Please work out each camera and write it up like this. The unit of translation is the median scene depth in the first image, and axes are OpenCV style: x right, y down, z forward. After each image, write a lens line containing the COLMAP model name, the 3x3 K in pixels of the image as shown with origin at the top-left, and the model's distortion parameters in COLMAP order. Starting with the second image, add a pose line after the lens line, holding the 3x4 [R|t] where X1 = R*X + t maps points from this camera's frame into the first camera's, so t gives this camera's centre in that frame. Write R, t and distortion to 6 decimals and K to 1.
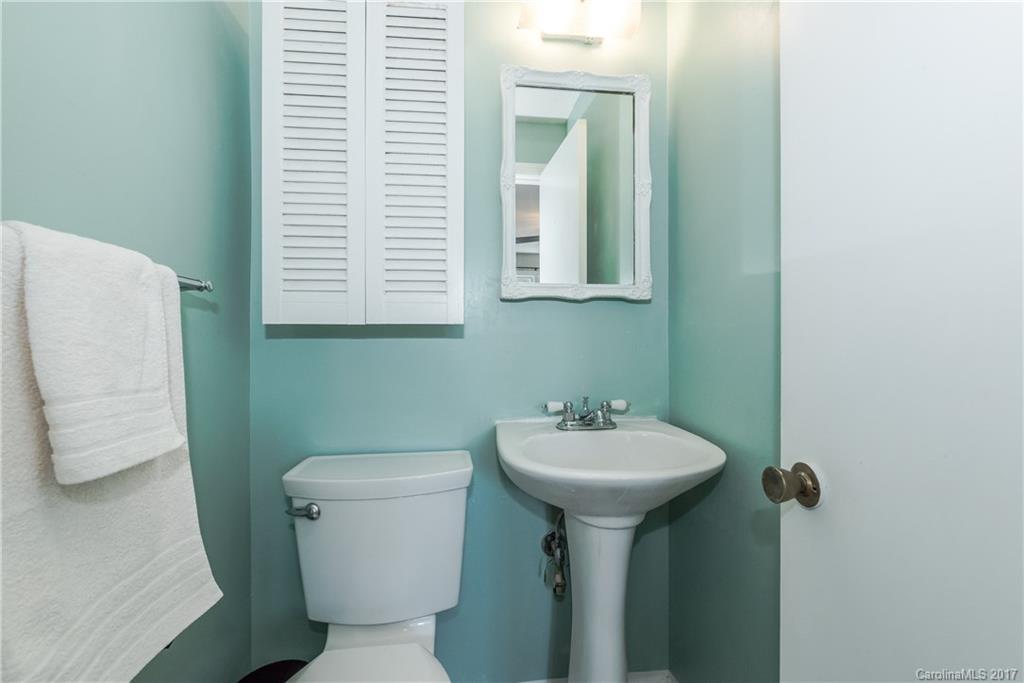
lens RADIAL K [[445.9, 0, 515.0], [0, 445.9, 340.7], [0, 0, 1]] dist [-0.001653, -0.000105]
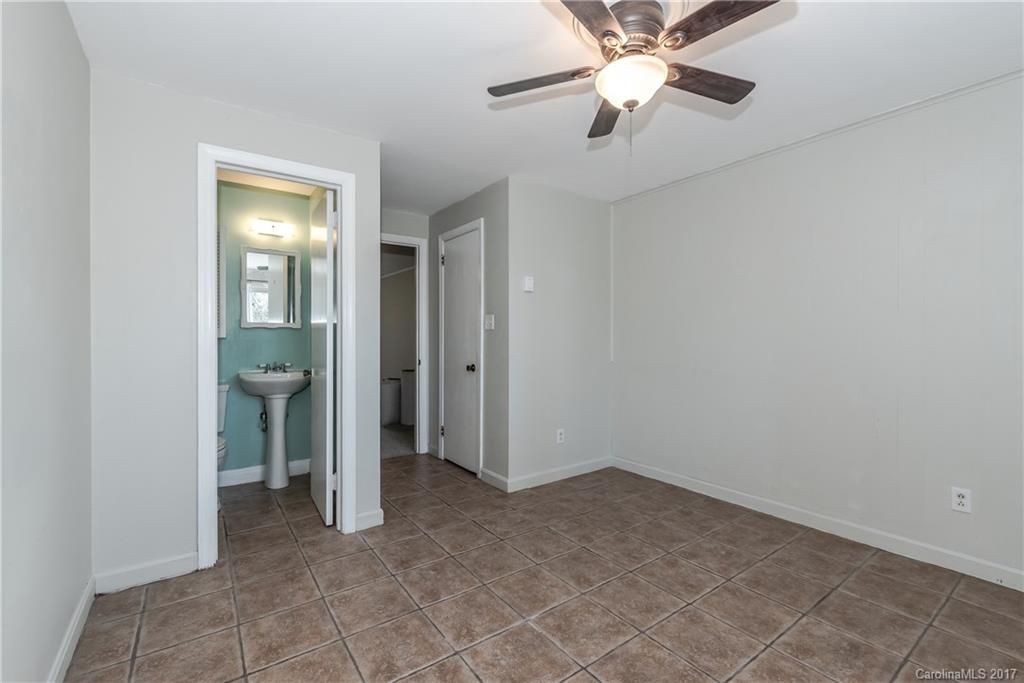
lens RADIAL K [[445.9, 0, 510.3], [0, 445.9, 341.1], [0, 0, 1]] dist [-0.001653, -0.000105]
pose [[0.861874, 0.002262, 0.507118, 0.006830], [-0.001682, 0.999997, -0.001603, -0.008580], [-0.507120, 0.000529, 0.861875, -2.276410]]
